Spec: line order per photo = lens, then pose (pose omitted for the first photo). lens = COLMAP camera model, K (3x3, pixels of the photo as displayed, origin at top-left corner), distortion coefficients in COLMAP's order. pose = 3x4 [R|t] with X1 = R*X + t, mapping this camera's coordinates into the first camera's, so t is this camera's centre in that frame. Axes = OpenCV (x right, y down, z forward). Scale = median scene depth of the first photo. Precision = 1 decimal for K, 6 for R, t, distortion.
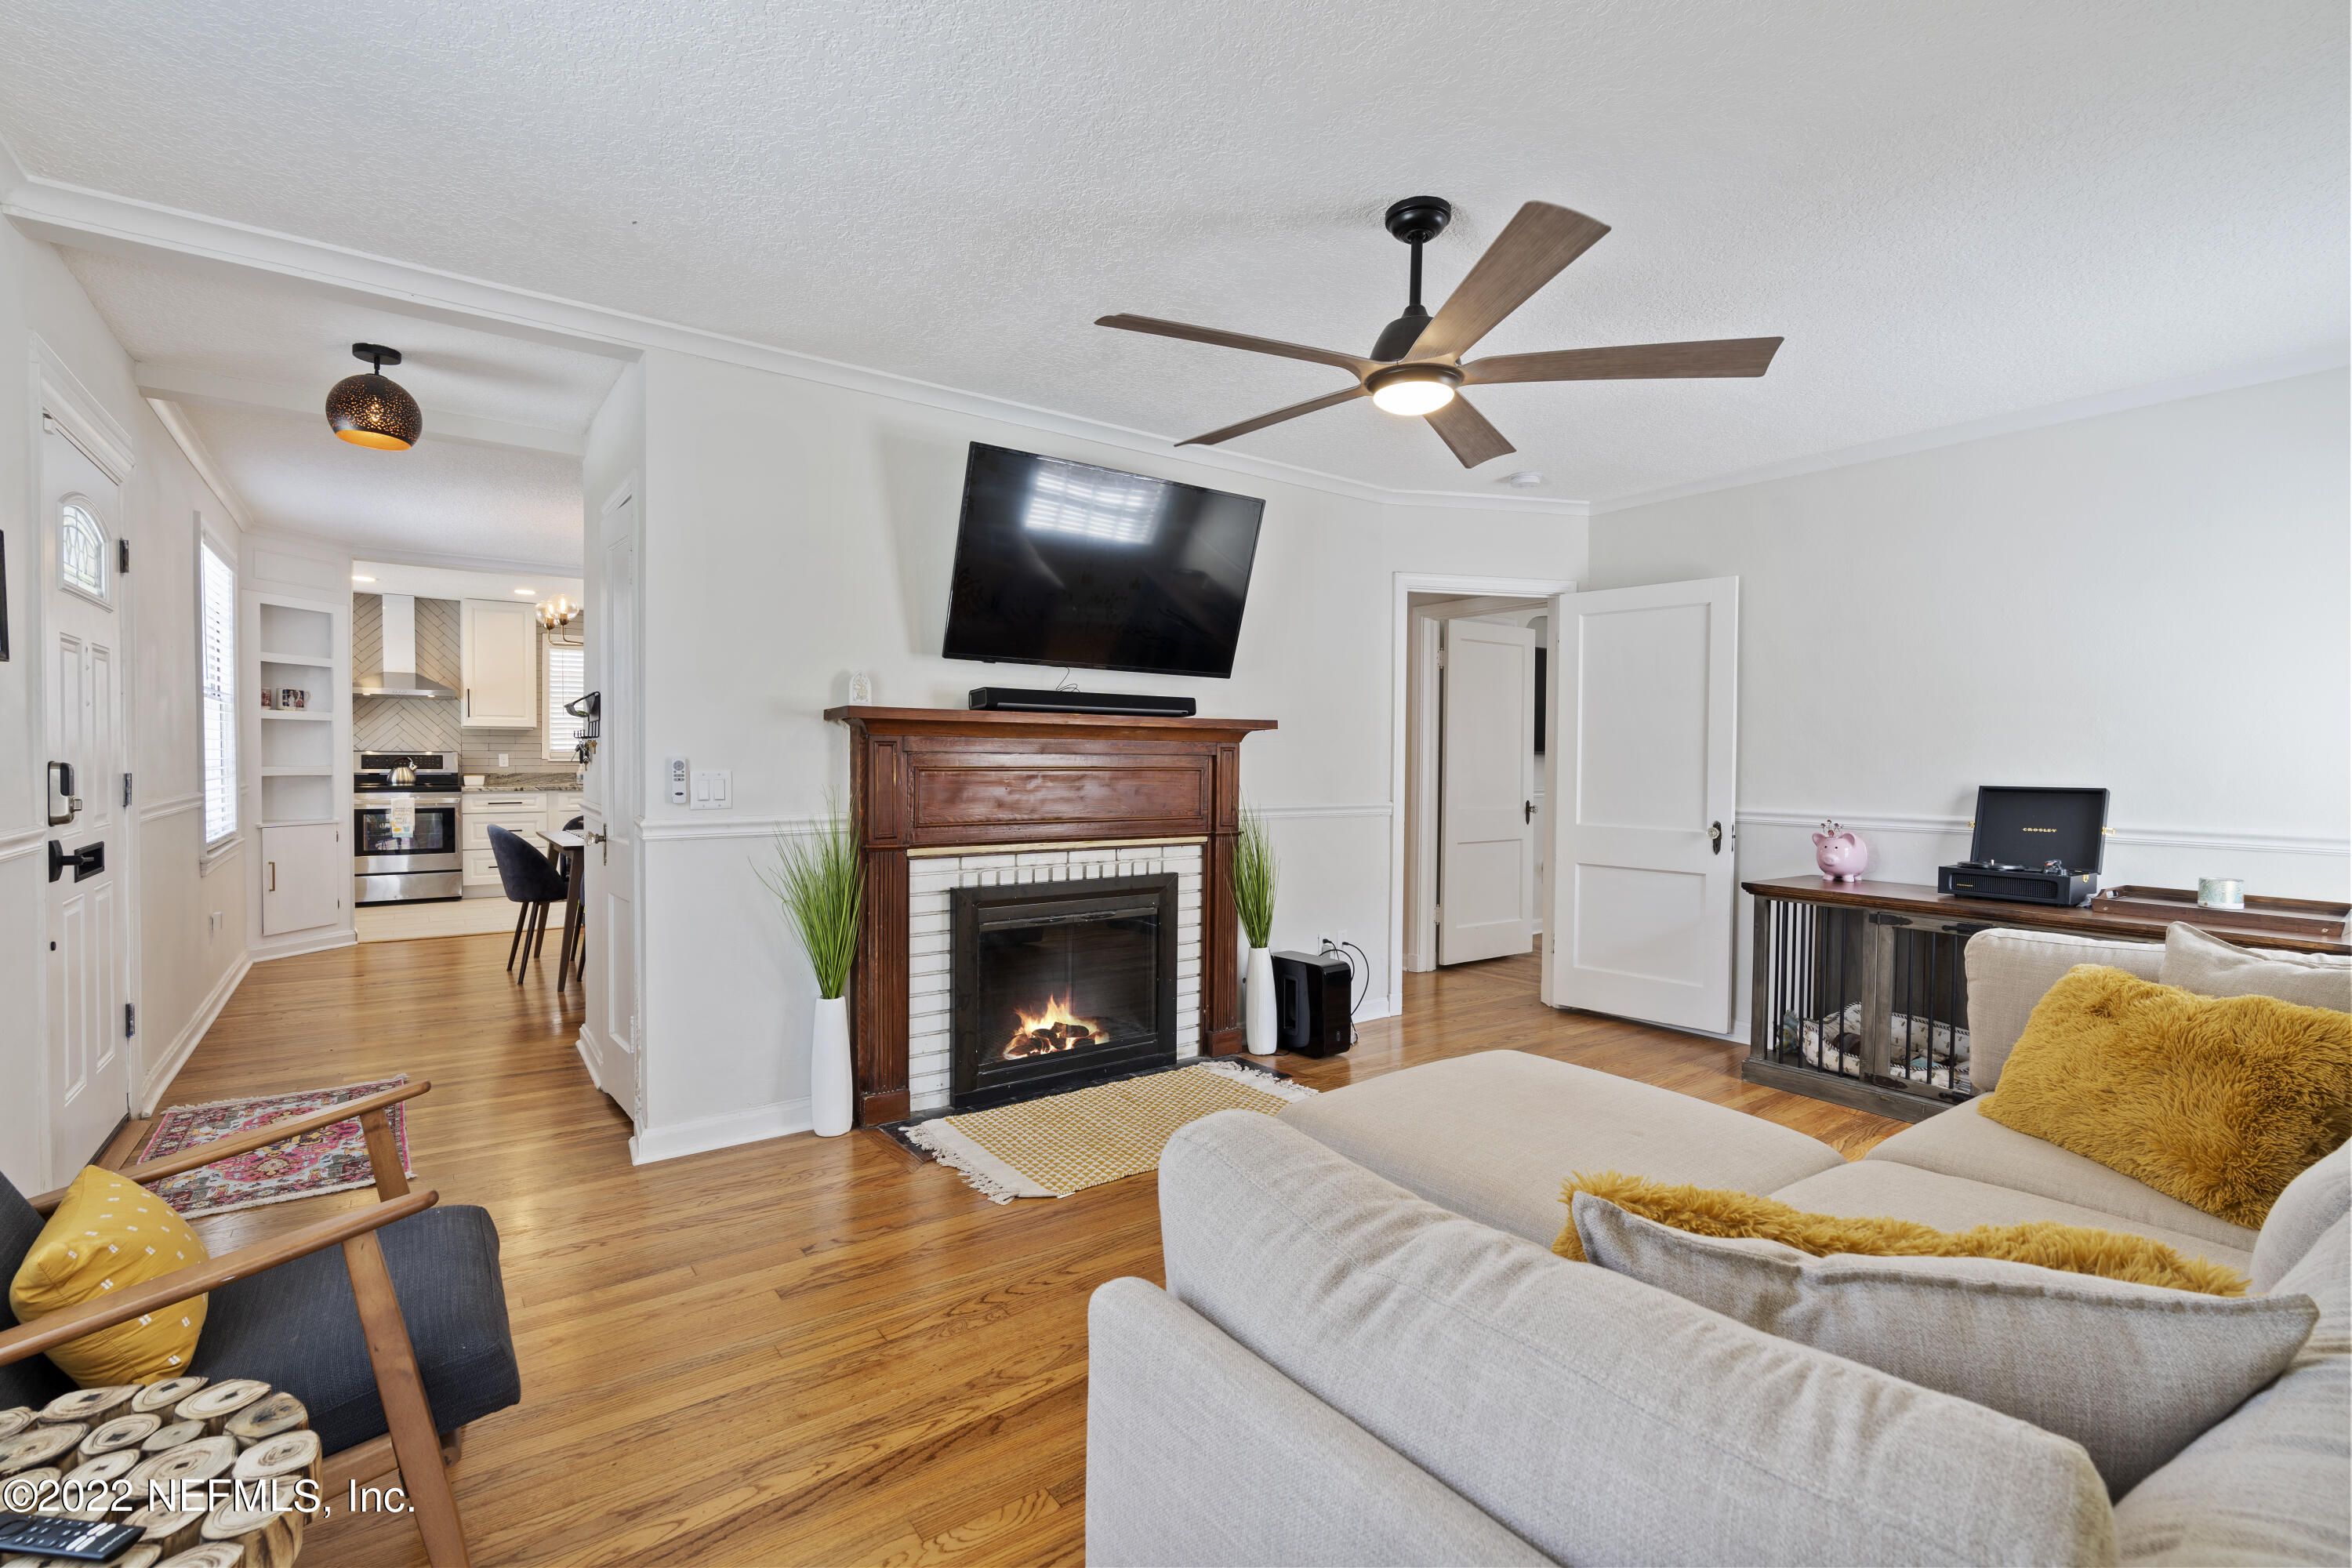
lens RADIAL K [[1080.4, 0, 1176.0], [0, 1080.4, 784.0], [0, 0, 1]] dist [-0.000898, 0.000029]
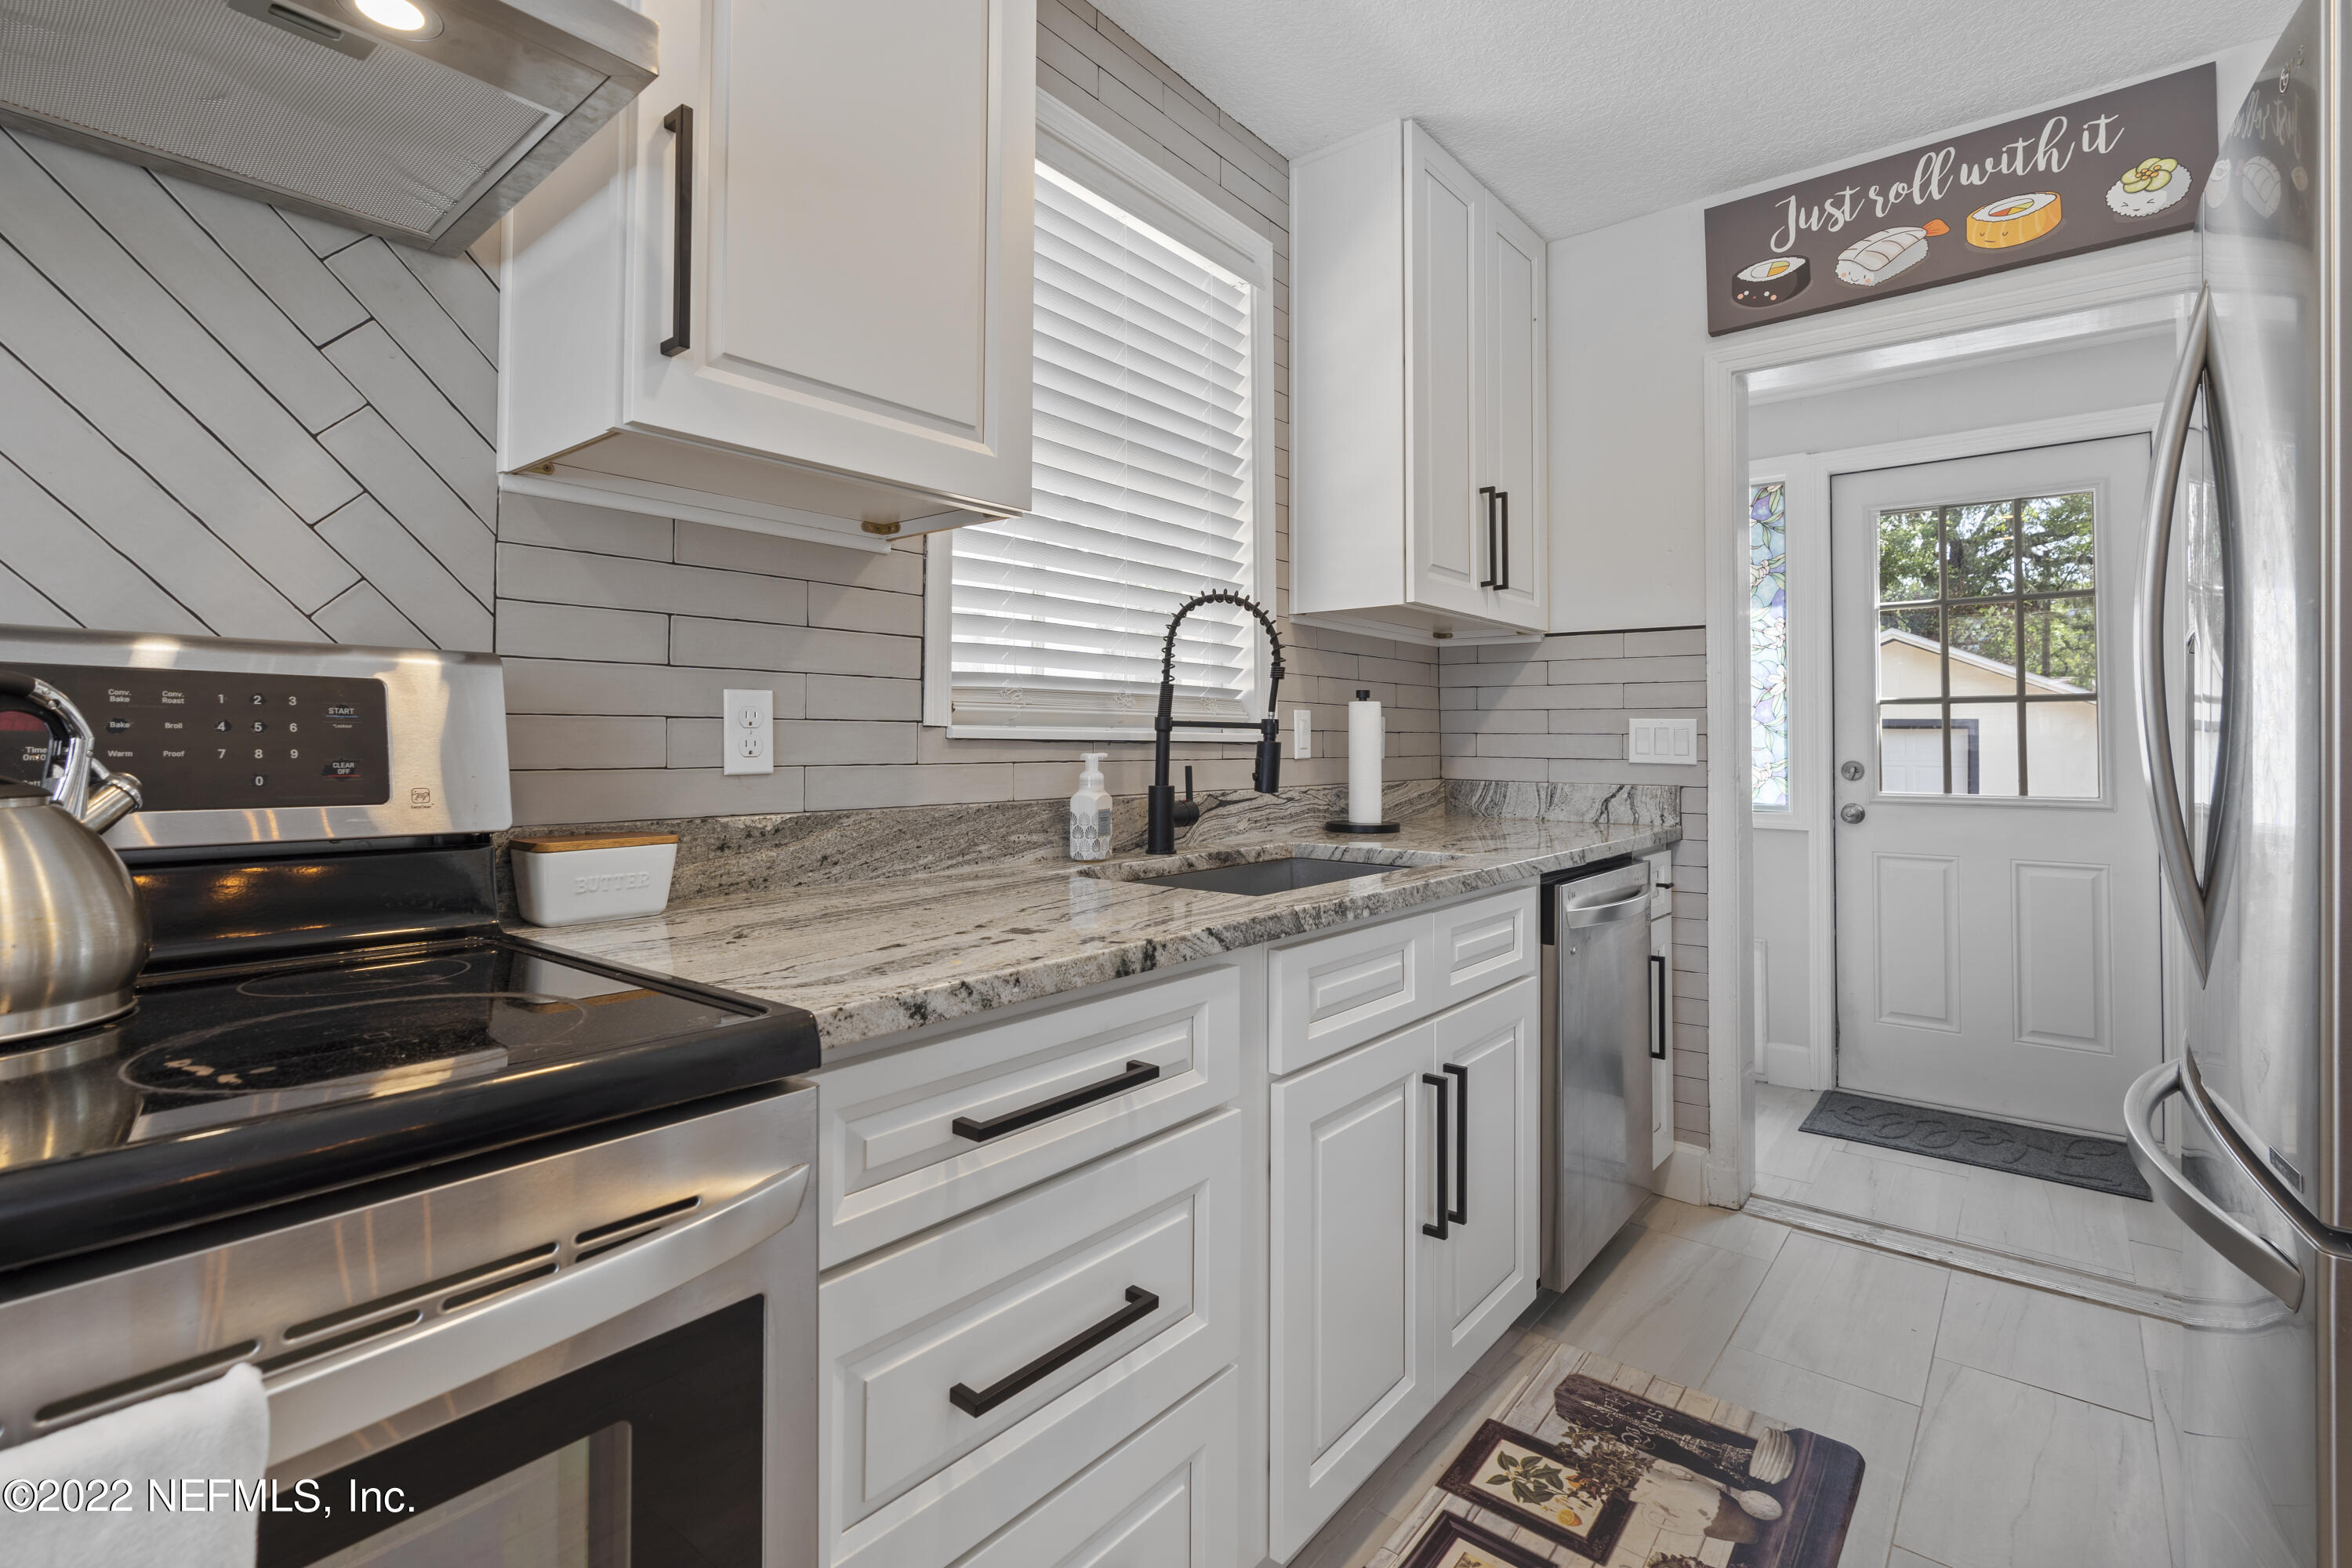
lens RADIAL K [[1089.7, 0, 1178.5], [0, 1089.7, 713.8], [0, 0, 1]] dist [-0.006456, -0.000185]
pose [[0.964674, 0.002097, 0.263438, -0.644749], [0.011602, 0.998660, -0.050435, -0.016817], [-0.263191, 0.051709, 0.963357, 0.891409]]
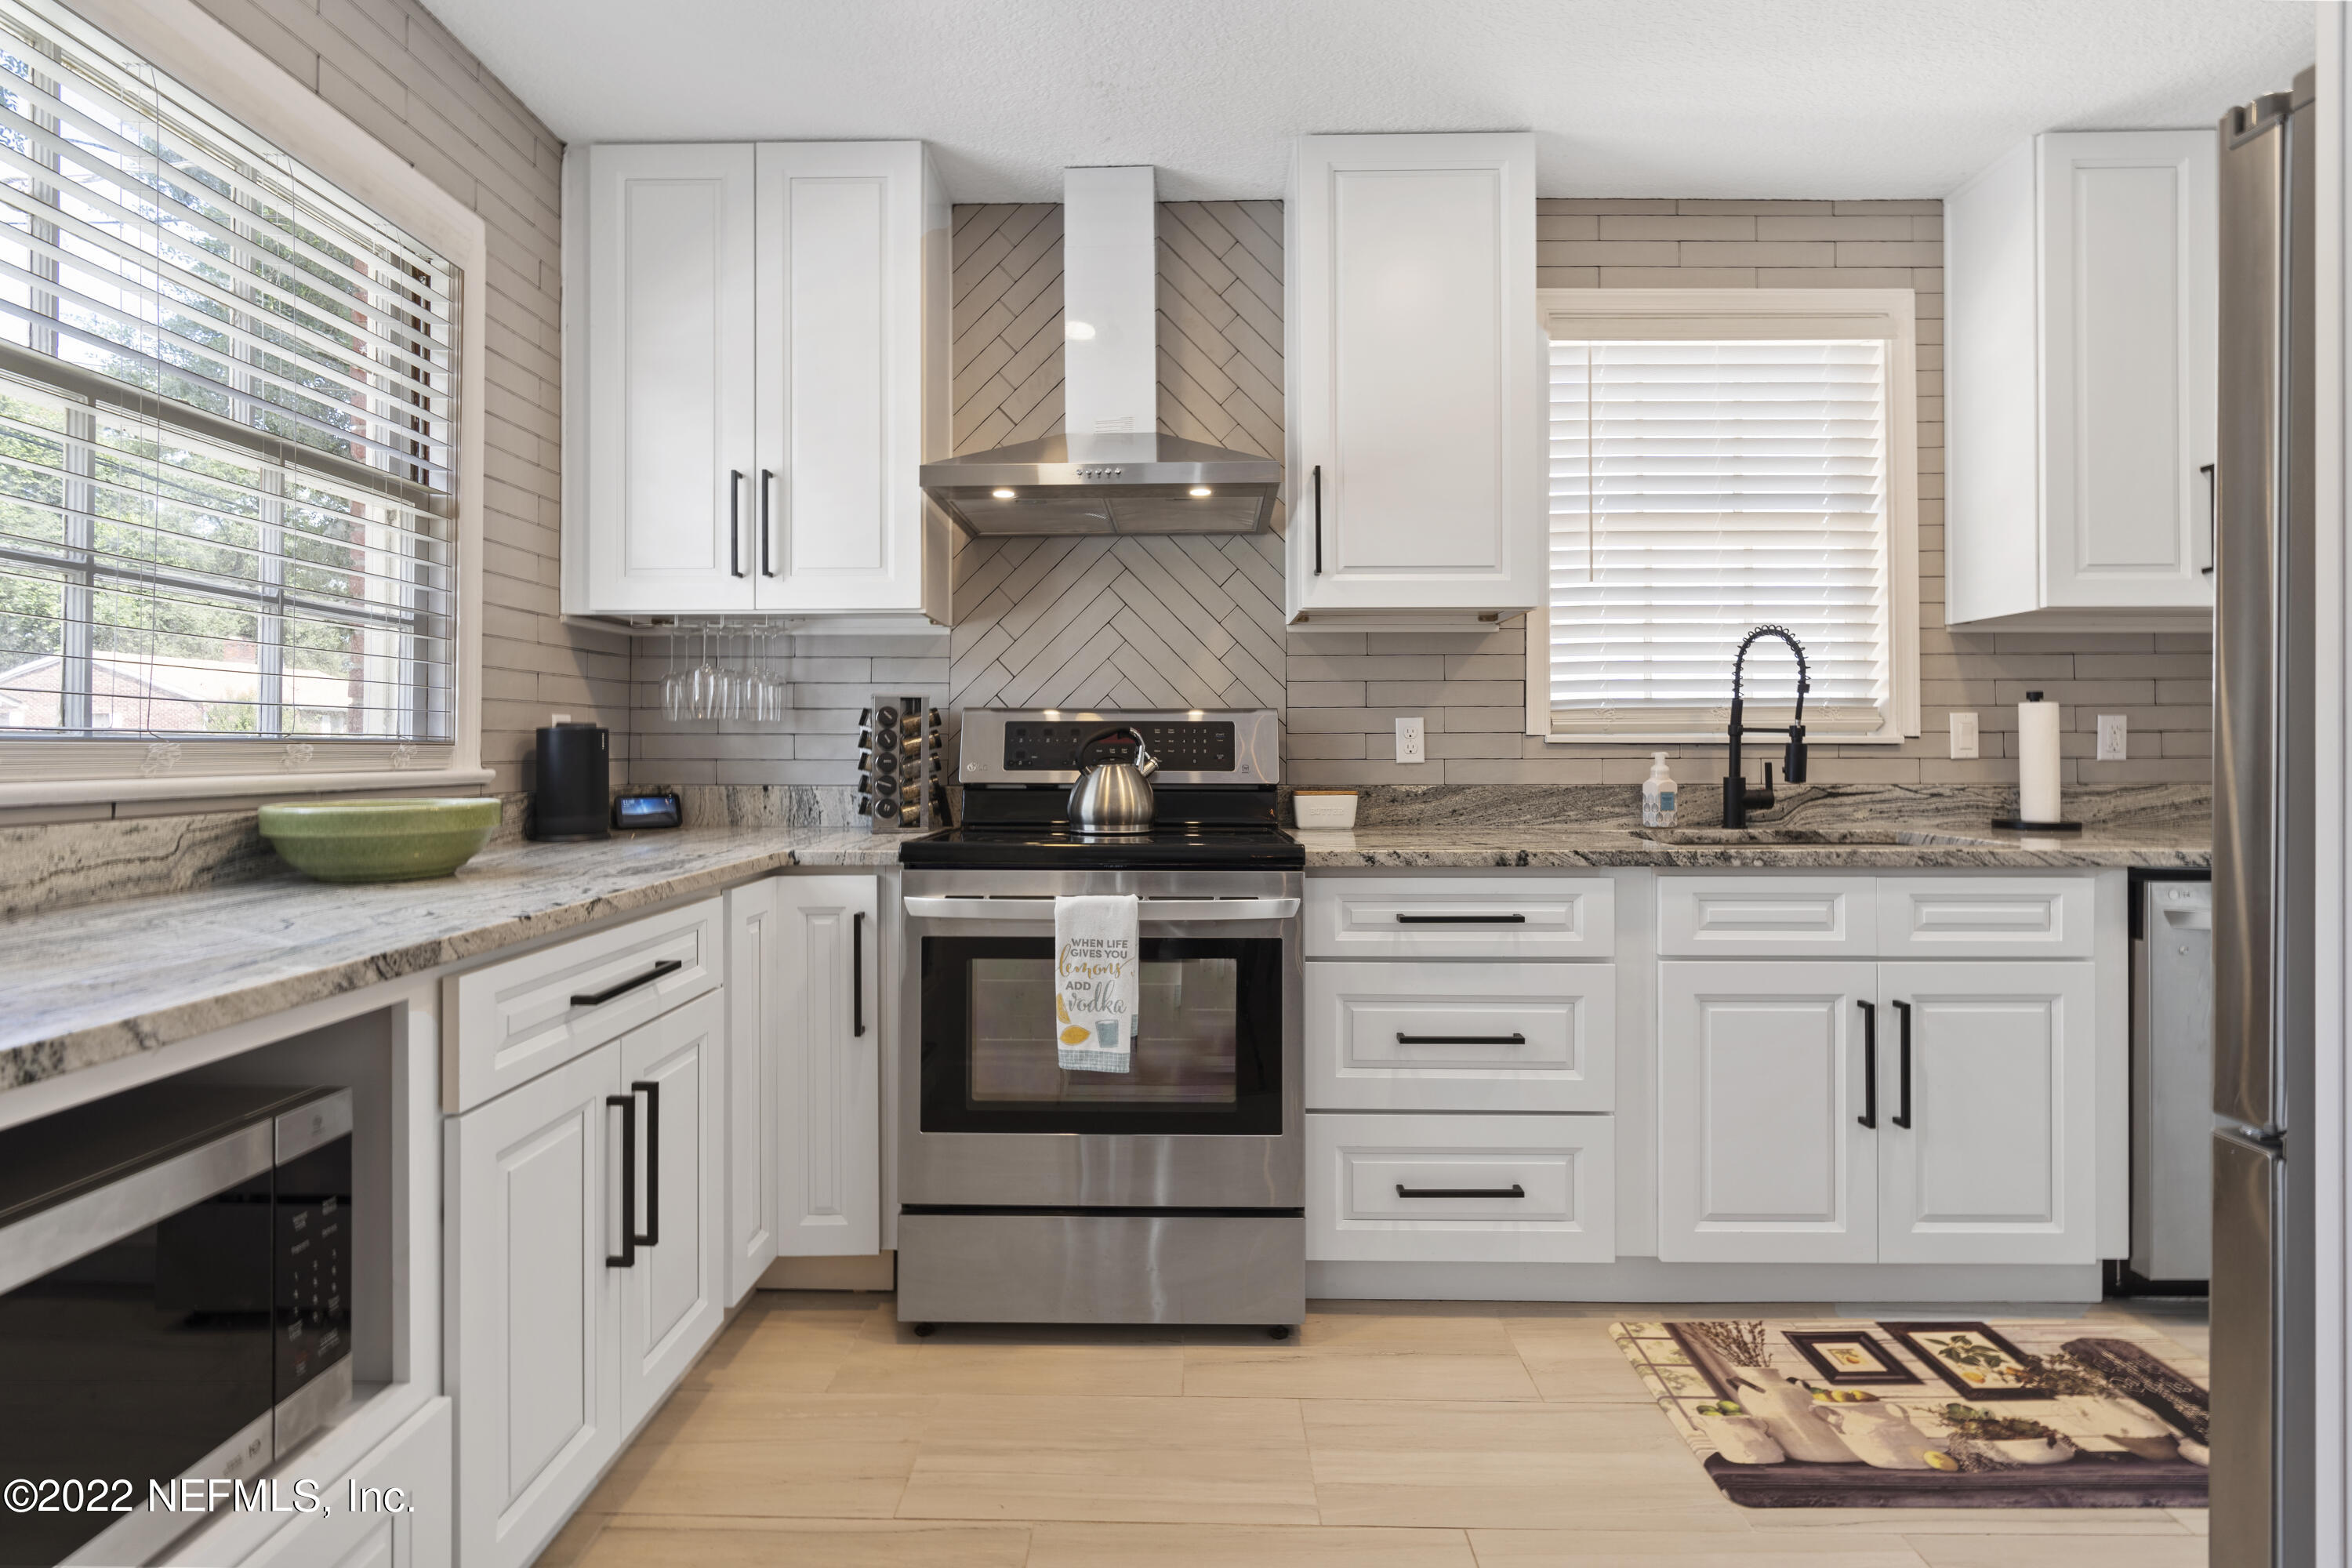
lens RADIAL K [[1093.7, 0, 1169.8], [0, 1093.7, 738.6], [0, 0, 1]] dist [-0.005815, 0.000438]
pose [[0.803444, -0.015706, -0.595173, -0.535324], [-0.007026, 0.999332, -0.035856, -0.012153], [0.595339, 0.032990, 0.802797, 0.779742]]
